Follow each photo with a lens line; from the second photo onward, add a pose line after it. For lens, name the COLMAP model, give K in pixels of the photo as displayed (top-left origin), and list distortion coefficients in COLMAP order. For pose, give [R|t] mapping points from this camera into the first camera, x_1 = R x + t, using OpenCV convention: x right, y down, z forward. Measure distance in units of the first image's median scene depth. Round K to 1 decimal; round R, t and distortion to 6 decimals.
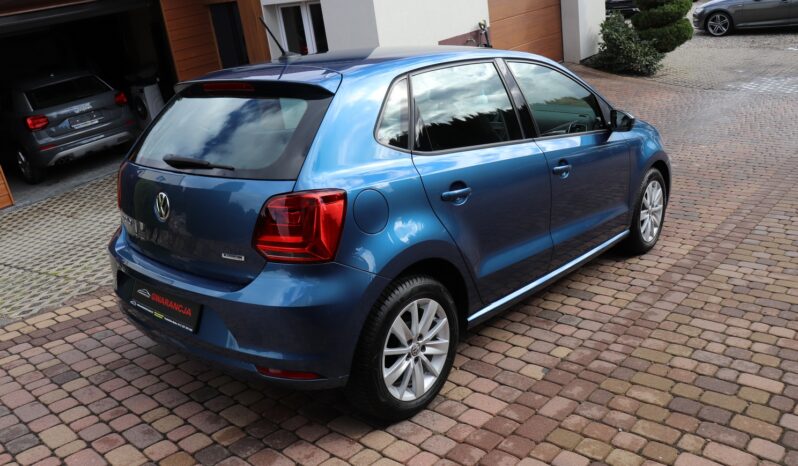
lens RADIAL K [[661.4, 0, 399.0], [0, 661.4, 233.0], [0, 0, 1]] dist [-0.187350, 0.173814]
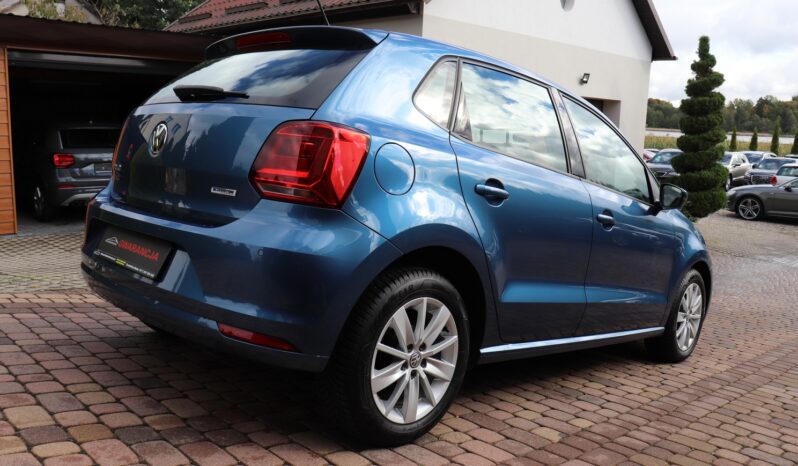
lens RADIAL K [[661.4, 0, 399.0], [0, 661.4, 233.0], [0, 0, 1]] dist [-0.187350, 0.173814]
pose [[0.983646, 0.176322, -0.036763, 0.007091], [-0.180050, 0.957149, -0.226820, 0.188328], [-0.004806, 0.229730, 0.973243, 0.152119]]
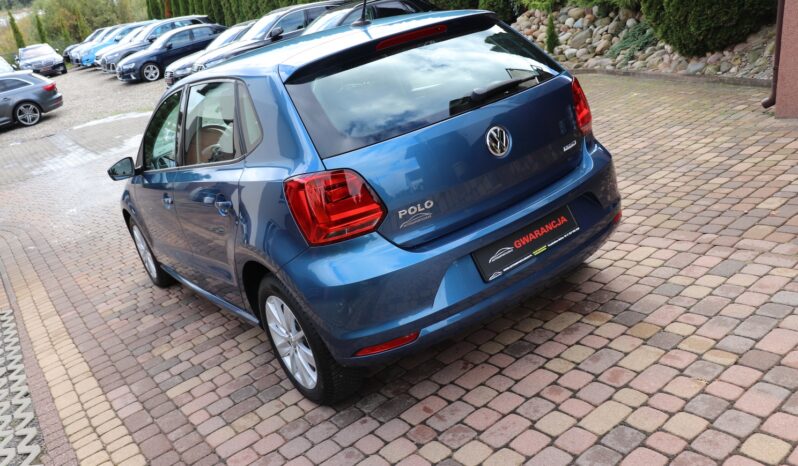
lens RADIAL K [[661.4, 0, 399.0], [0, 661.4, 233.0], [0, 0, 1]] dist [-0.187350, 0.173814]
pose [[0.235551, -0.315392, 0.919263, -1.121379], [0.481942, 0.859290, 0.171324, -0.135344], [-0.843948, 0.402676, 0.354407, 0.719937]]
